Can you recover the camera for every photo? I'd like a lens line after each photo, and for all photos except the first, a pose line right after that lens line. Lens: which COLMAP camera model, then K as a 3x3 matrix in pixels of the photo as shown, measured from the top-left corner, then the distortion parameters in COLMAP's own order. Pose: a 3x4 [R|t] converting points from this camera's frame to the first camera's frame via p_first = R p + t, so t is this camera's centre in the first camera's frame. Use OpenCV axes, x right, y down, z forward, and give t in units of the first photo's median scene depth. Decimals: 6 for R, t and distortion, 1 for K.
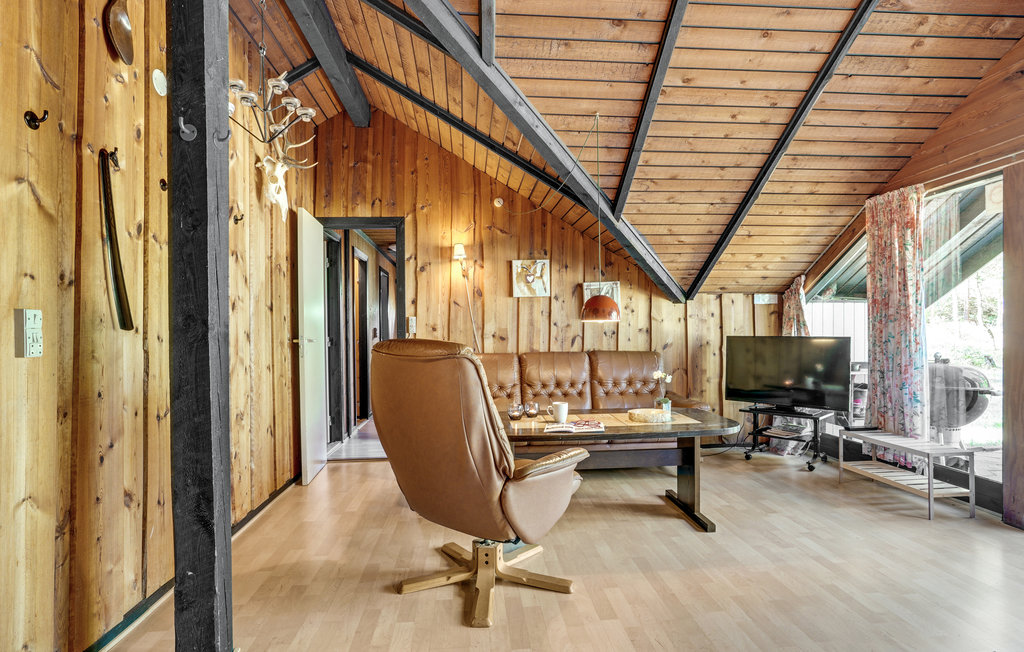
lens RADIAL K [[531.0, 0, 514.0], [0, 531.0, 330.5], [0, 0, 1]] dist [-0.002266, 0.002206]
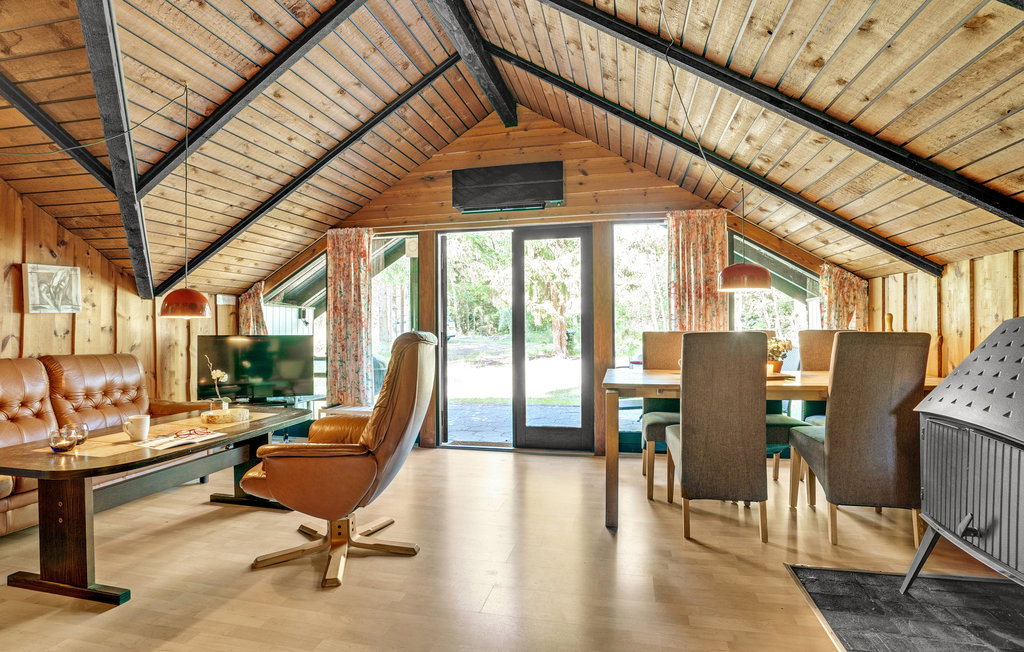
lens RADIAL K [[526.1, 0, 510.2], [0, 526.1, 326.9], [0, 0, 1]] dist [-0.003231, 0.000016]
pose [[0.317635, 0.010561, 0.948154, -0.404445], [-0.000256, 0.999939, -0.011052, 0.006198], [-0.948213, 0.003267, 0.317619, 0.167414]]
